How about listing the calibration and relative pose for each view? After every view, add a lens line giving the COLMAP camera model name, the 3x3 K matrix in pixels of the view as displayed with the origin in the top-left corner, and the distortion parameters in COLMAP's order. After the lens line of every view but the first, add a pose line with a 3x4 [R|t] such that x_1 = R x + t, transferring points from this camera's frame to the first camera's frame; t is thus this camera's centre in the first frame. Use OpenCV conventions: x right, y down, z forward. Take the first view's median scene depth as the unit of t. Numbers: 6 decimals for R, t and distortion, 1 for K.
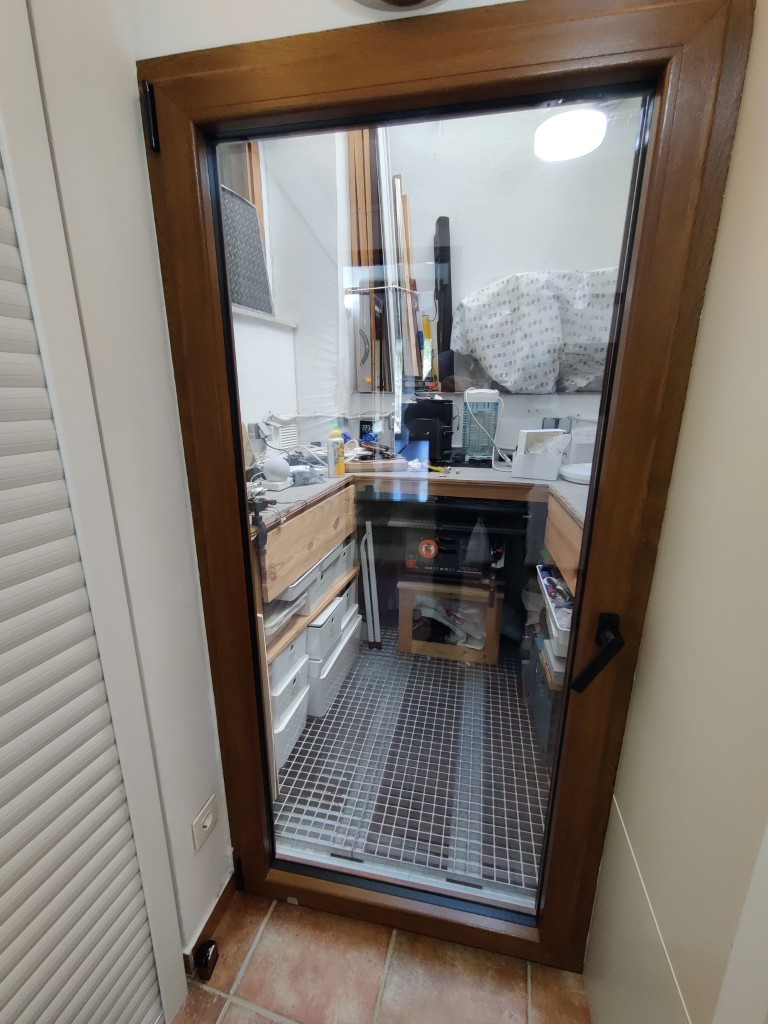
lens RADIAL K [[413.1, 0, 374.1], [0, 413.1, 502.7], [0, 0, 1]] dist [0.003251, -0.000129]
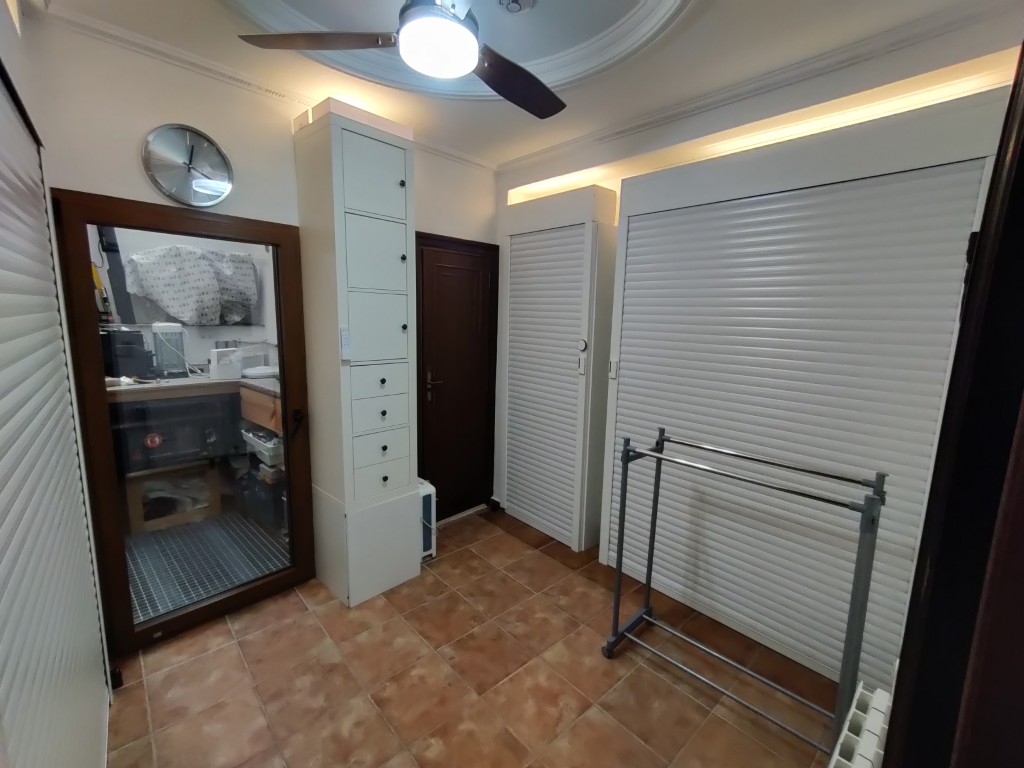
lens RADIAL K [[413.1, 0, 503.2], [0, 413.1, 381.4], [0, 0, 1]] dist [0.003251, -0.000129]
pose [[0.455028, -0.121829, 0.882104, -0.472309], [0.203679, 0.978575, 0.030086, 0.105095], [-0.866871, 0.165976, 0.470093, -0.597264]]
